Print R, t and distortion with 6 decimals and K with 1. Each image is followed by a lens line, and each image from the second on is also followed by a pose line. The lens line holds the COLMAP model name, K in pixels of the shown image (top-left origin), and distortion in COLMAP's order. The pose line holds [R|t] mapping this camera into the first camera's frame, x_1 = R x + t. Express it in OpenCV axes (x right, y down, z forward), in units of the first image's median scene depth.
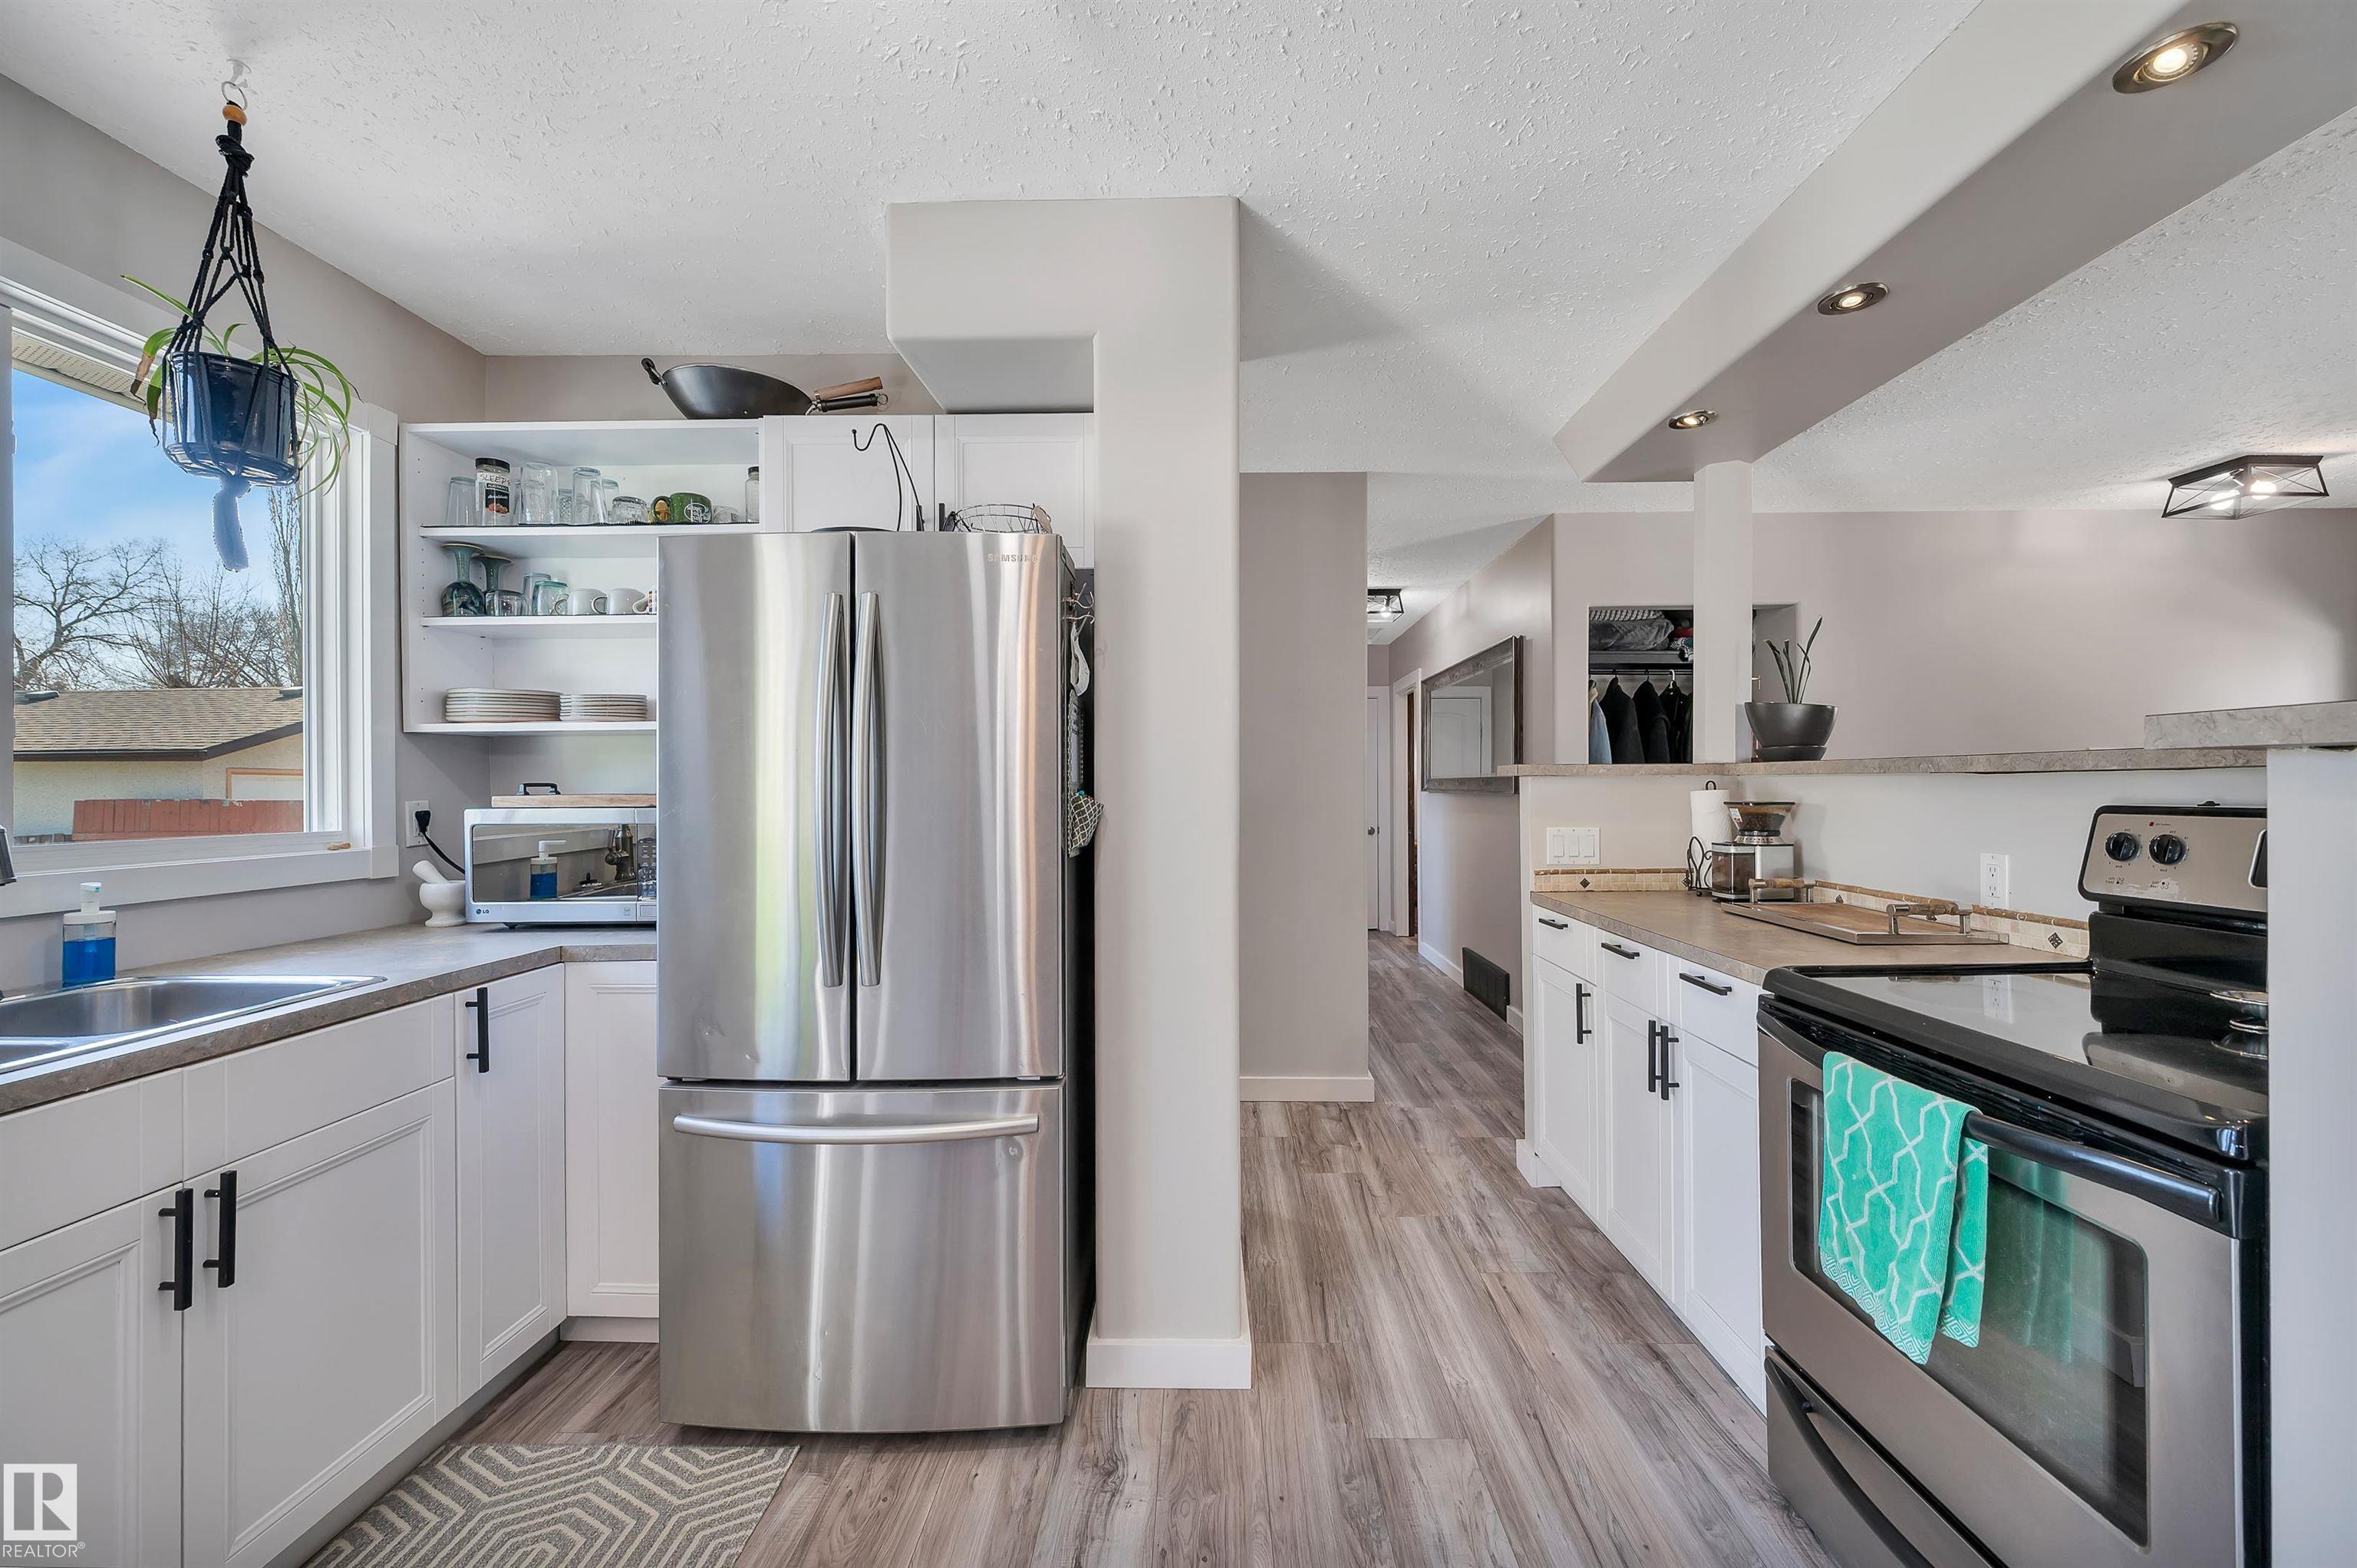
lens RADIAL K [[945.9, 0, 1190.2], [0, 945.9, 786.6], [0, 0, 1]] dist [-0.000953, -0.000780]
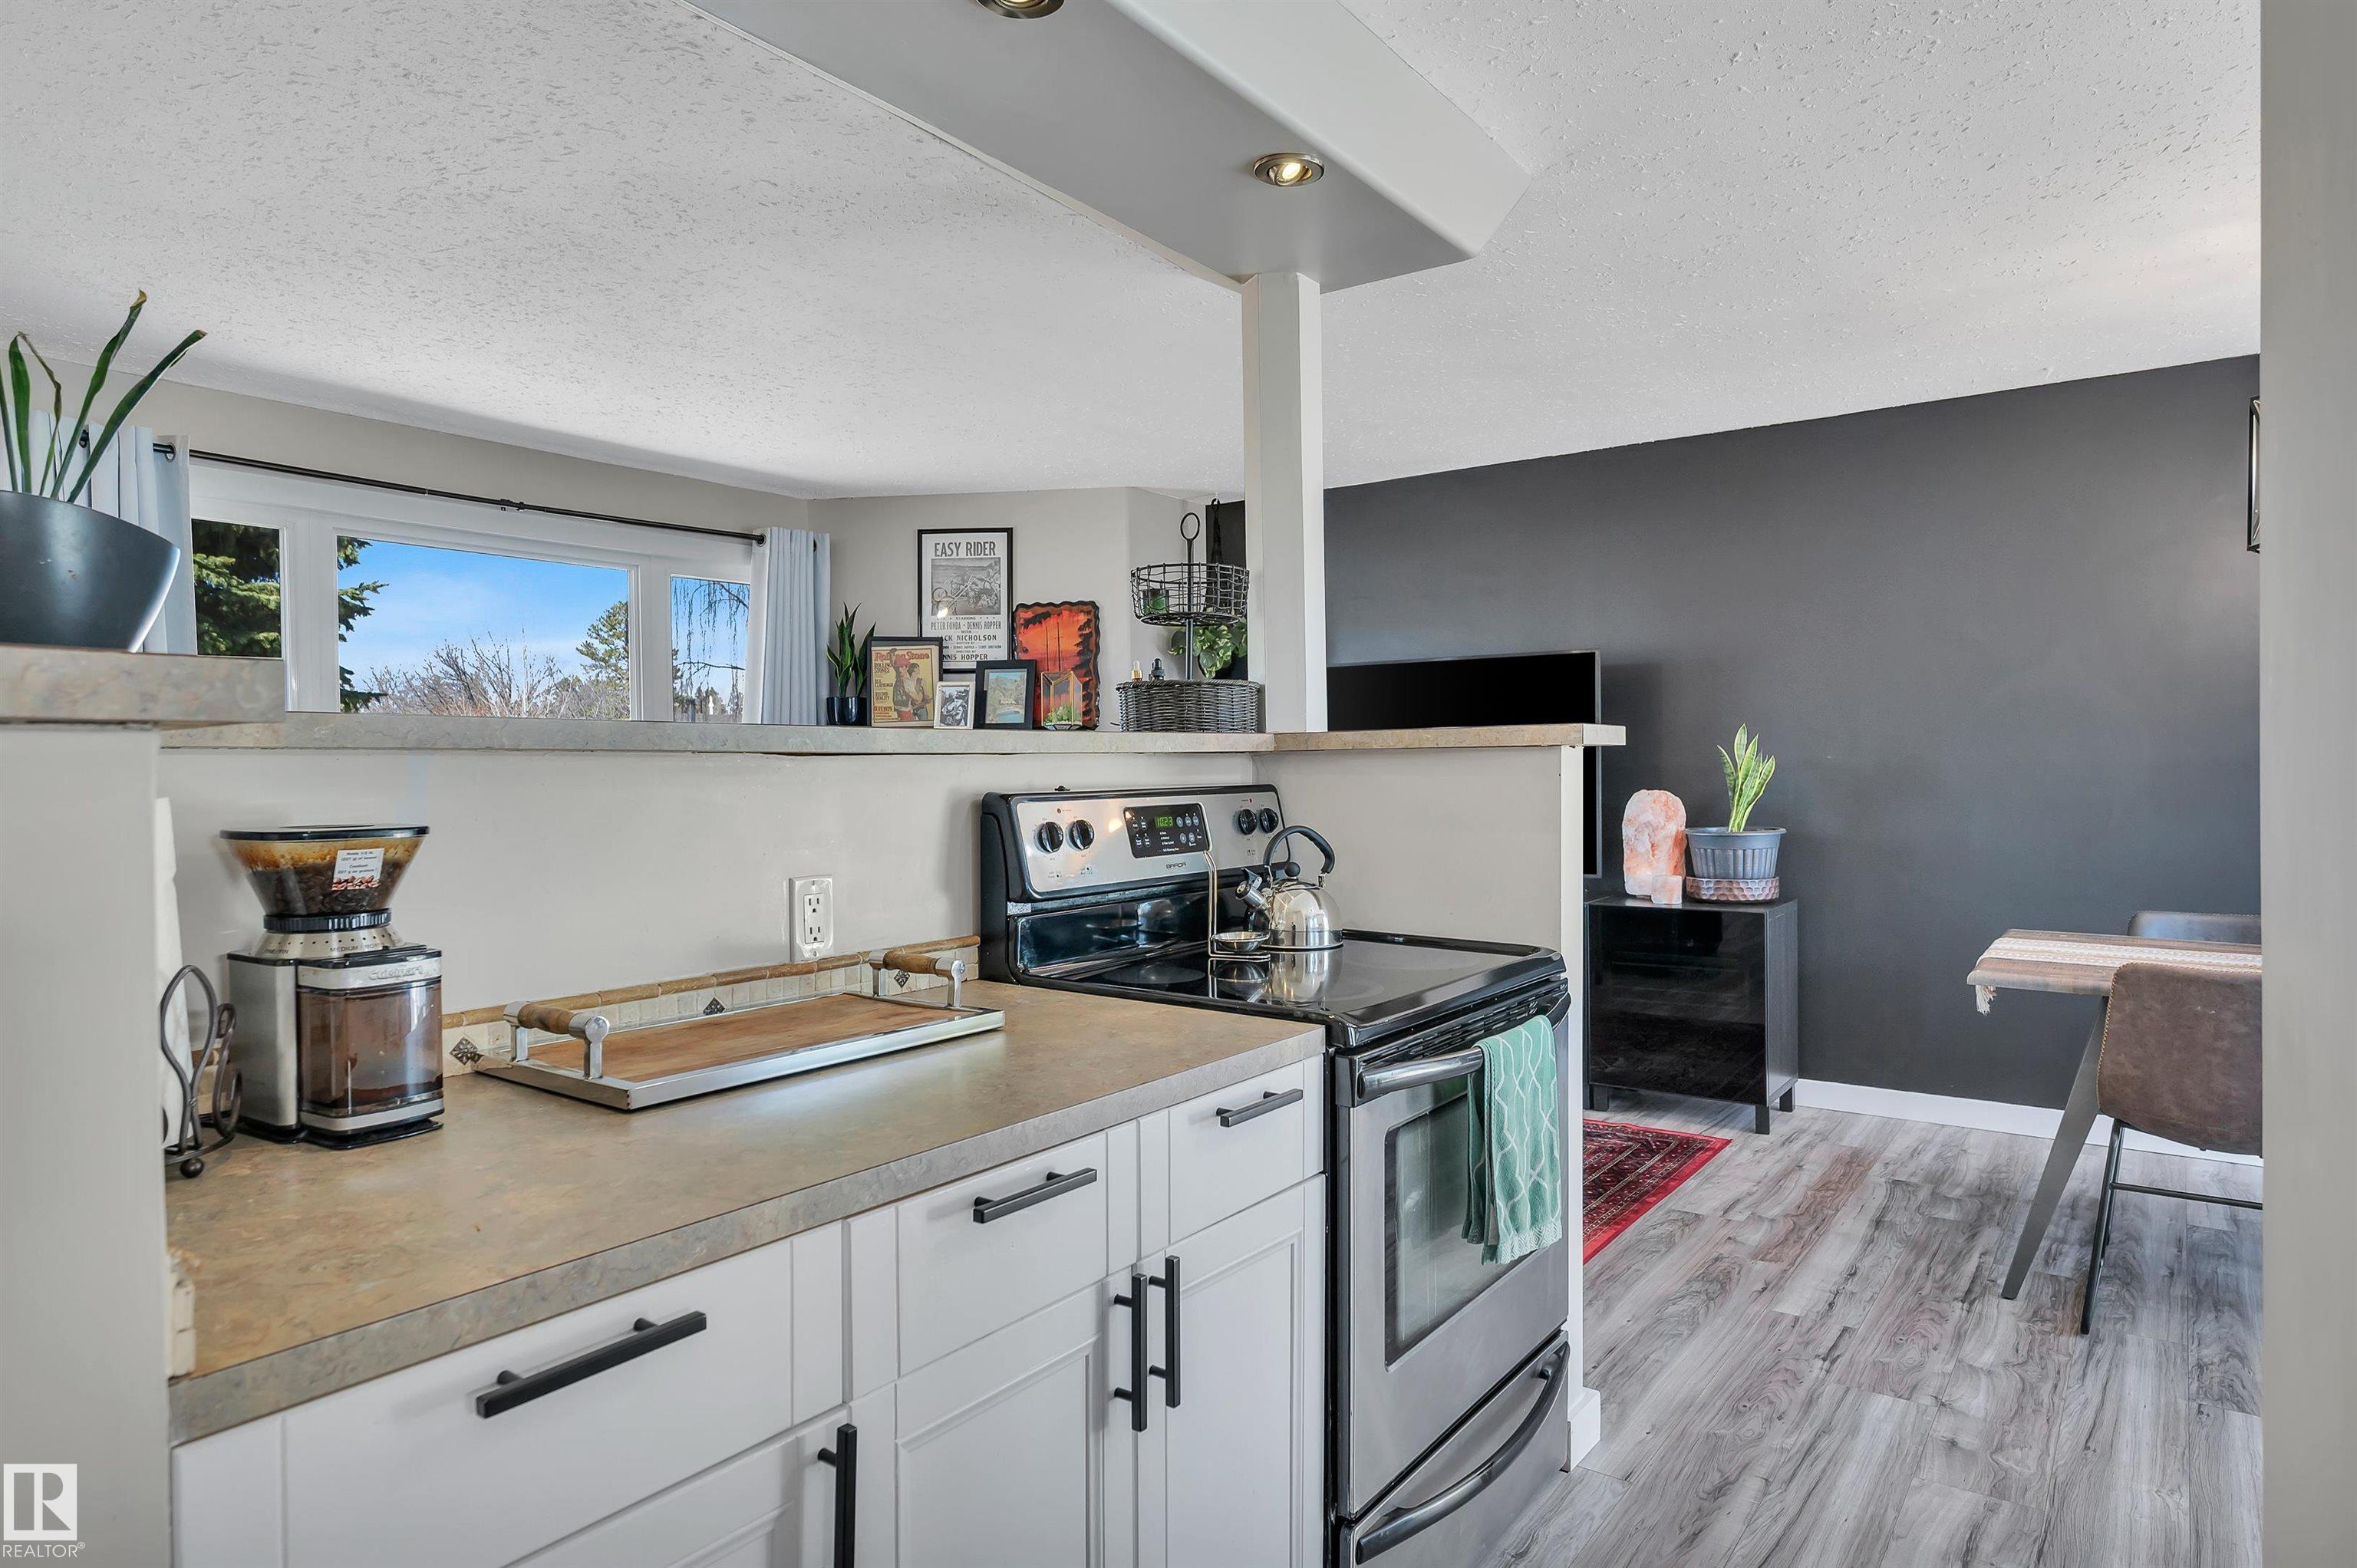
lens RADIAL K [[1367.9, 0, 1190.1], [0, 1367.9, 792.2], [0, 0, 1]] dist [0.000385, 0.000070]
pose [[-0.816711, 0.000334, 0.577046, 0.080739], [0.013698, 0.999729, 0.018809, -0.003929], [-0.576884, 0.023266, -0.816495, 1.597459]]
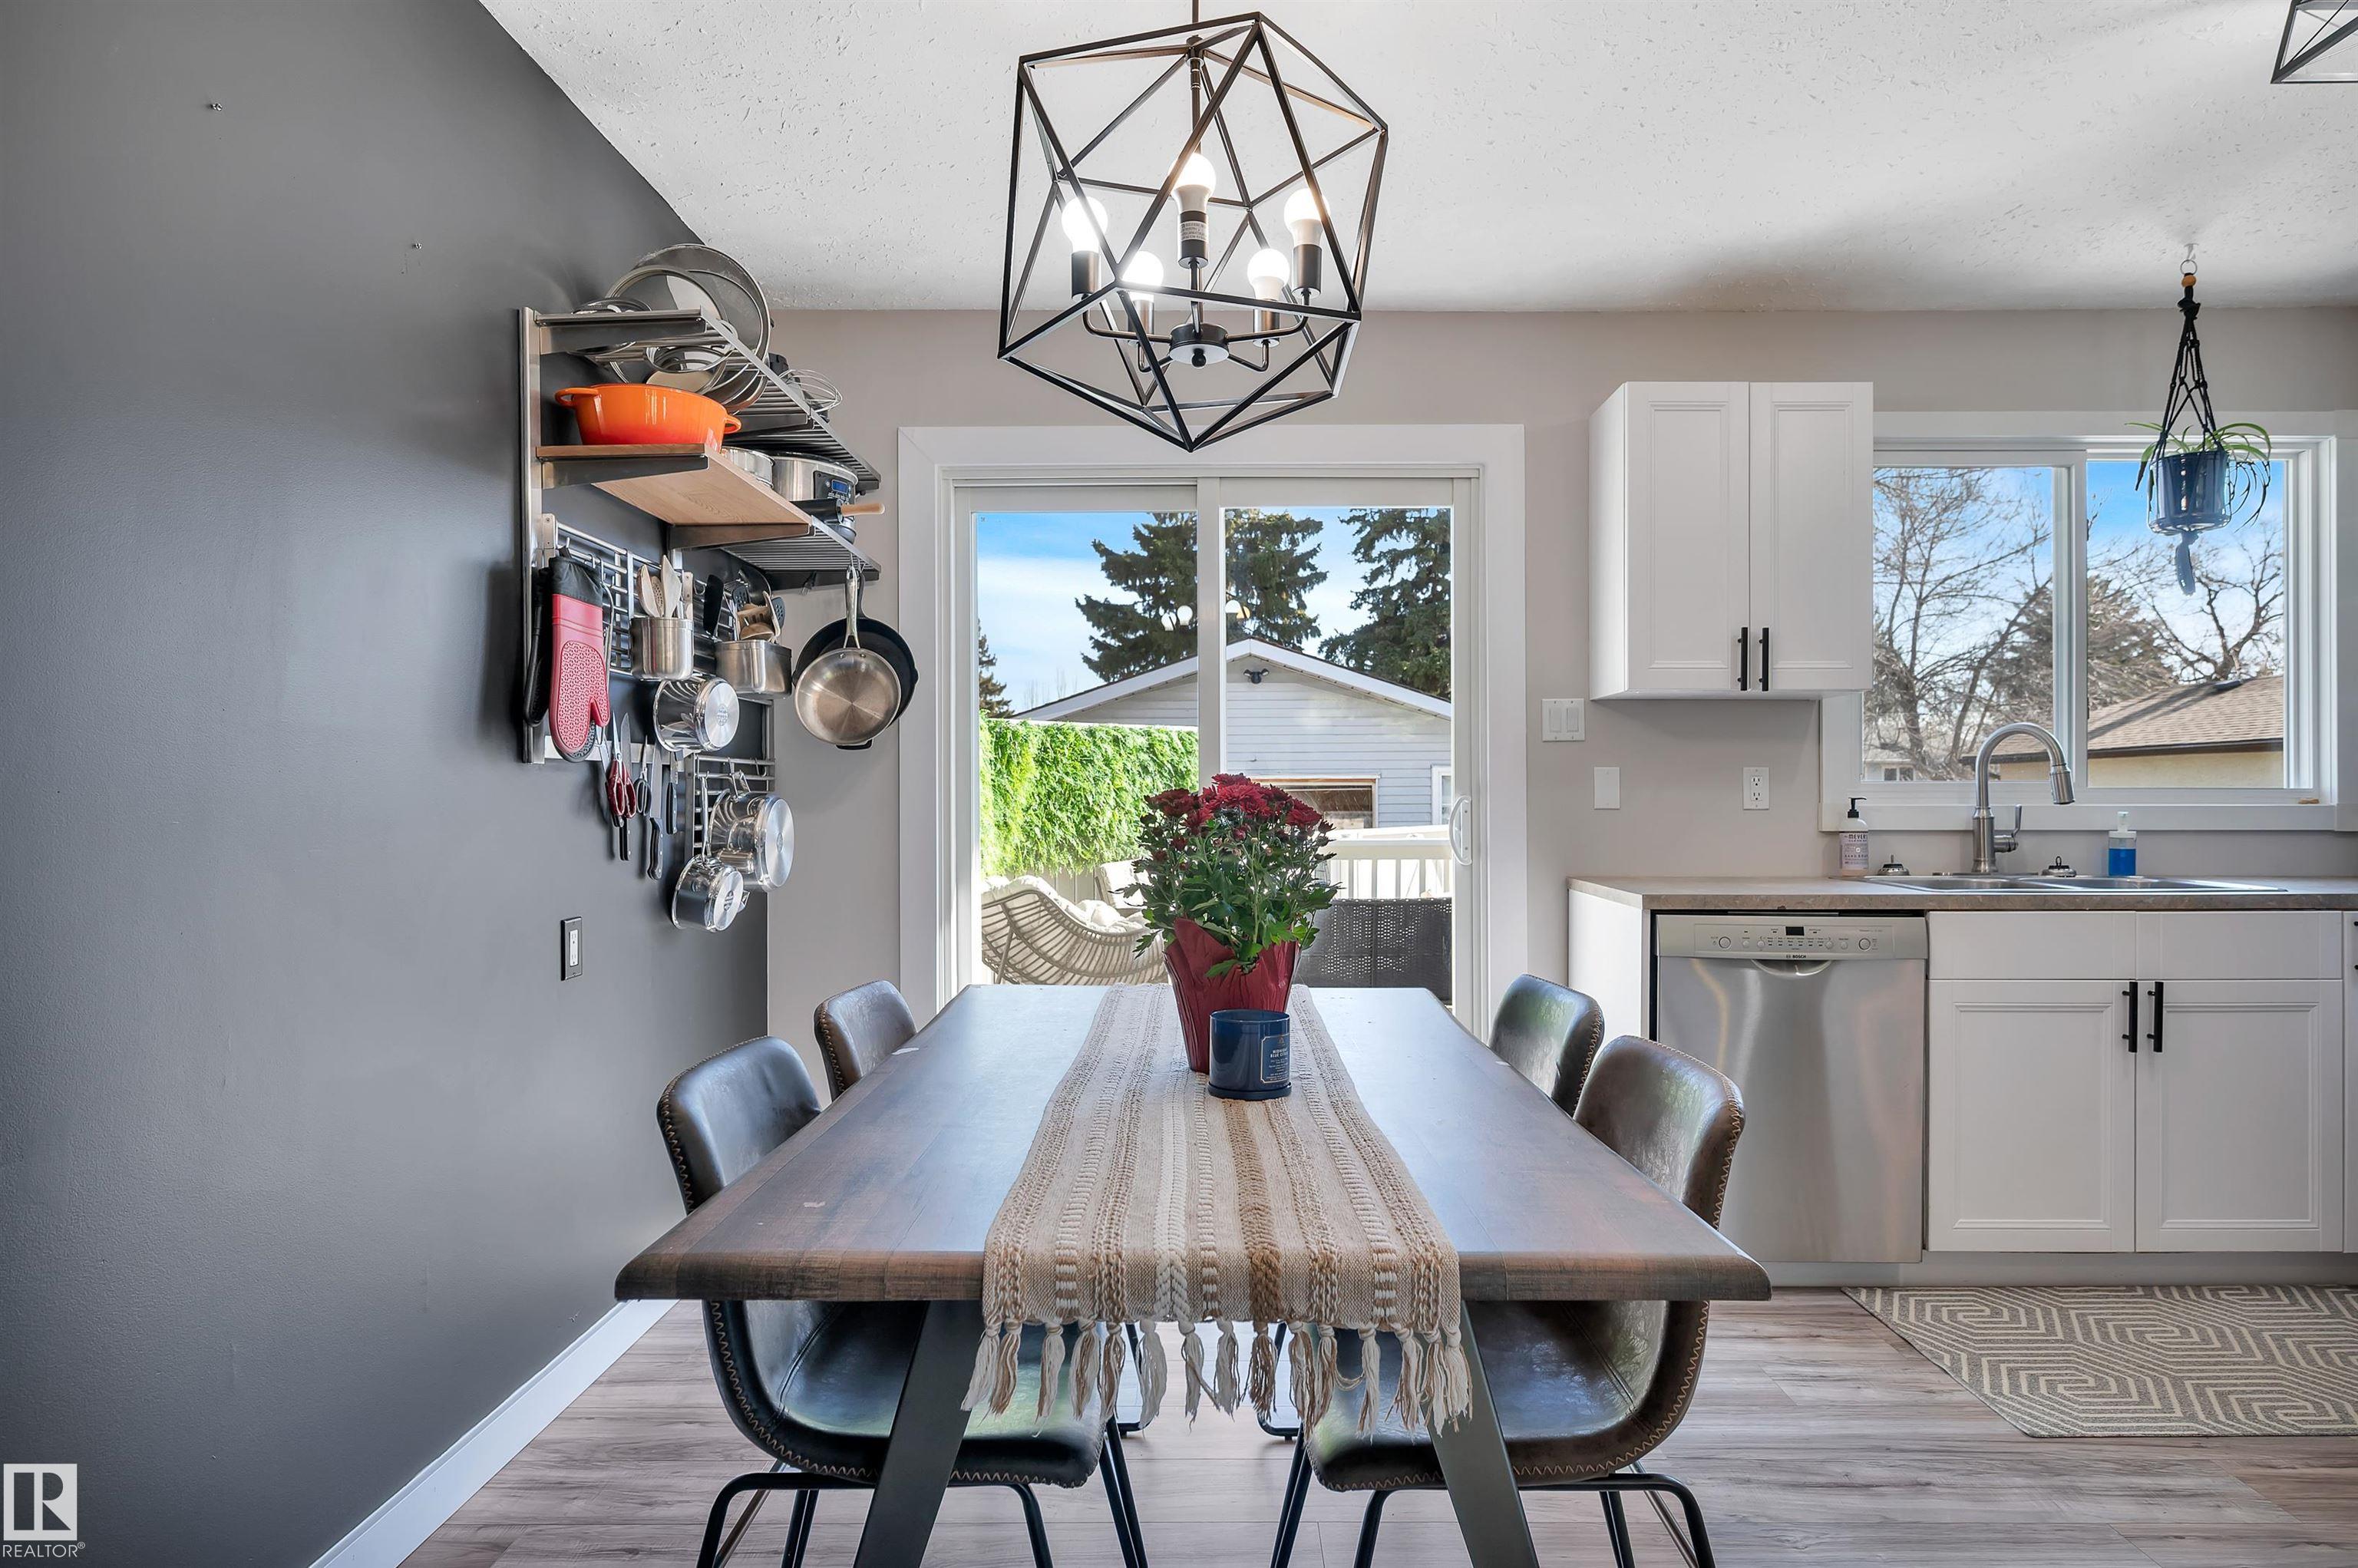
lens RADIAL K [[1299.4, 0, 1213.7], [0, 1299.4, 790.5], [0, 0, 1]] dist [-0.008202, 0.003383]
pose [[0.011958, 0.002978, -0.999924, 0.761270], [0.000932, 0.999995, 0.002989, 0.049525], [0.999928, -0.000968, 0.011955, -0.414990]]
